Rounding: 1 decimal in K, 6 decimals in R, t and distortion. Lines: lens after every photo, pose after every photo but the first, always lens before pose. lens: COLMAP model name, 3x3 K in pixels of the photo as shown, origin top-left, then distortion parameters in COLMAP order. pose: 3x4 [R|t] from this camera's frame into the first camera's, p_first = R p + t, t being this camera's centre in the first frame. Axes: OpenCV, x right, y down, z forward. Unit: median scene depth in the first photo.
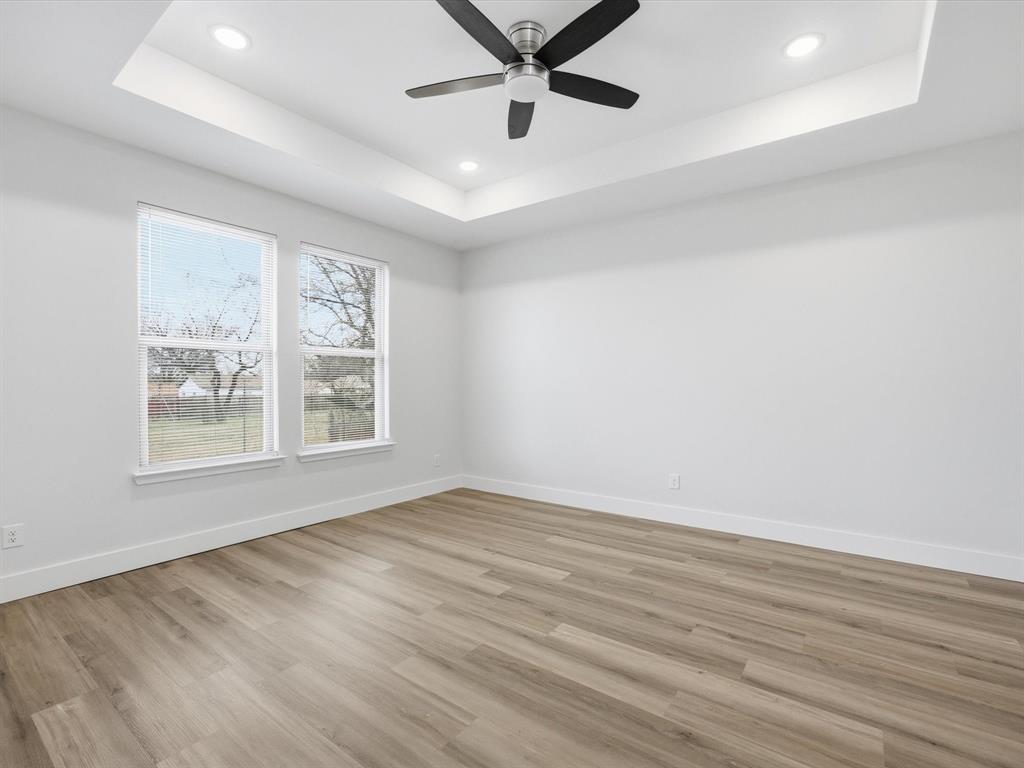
lens RADIAL K [[464.6, 0, 516.4], [0, 464.6, 380.5], [0, 0, 1]] dist [0.000980, 0.000615]
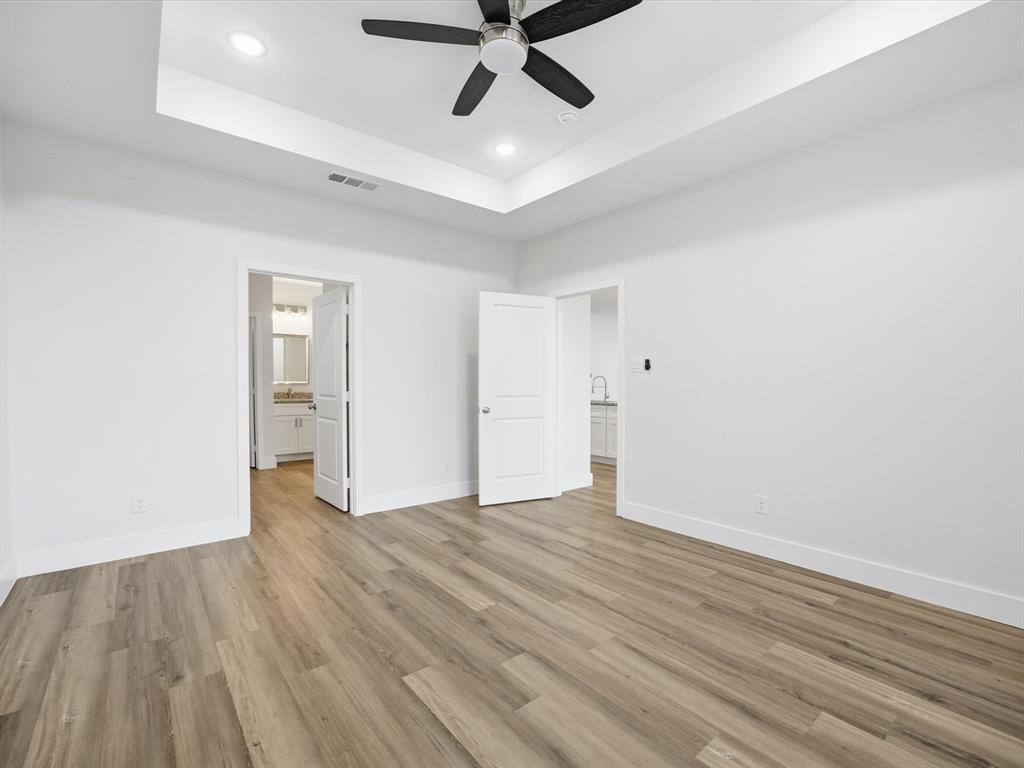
lens RADIAL K [[464.6, 0, 516.4], [0, 464.6, 380.5], [0, 0, 1]] dist [0.000980, 0.000615]
pose [[-0.968859, 0.000473, 0.247611, -0.251474], [-0.003362, 0.999881, -0.015063, -0.001436], [-0.247589, -0.015426, -0.968742, 1.977046]]
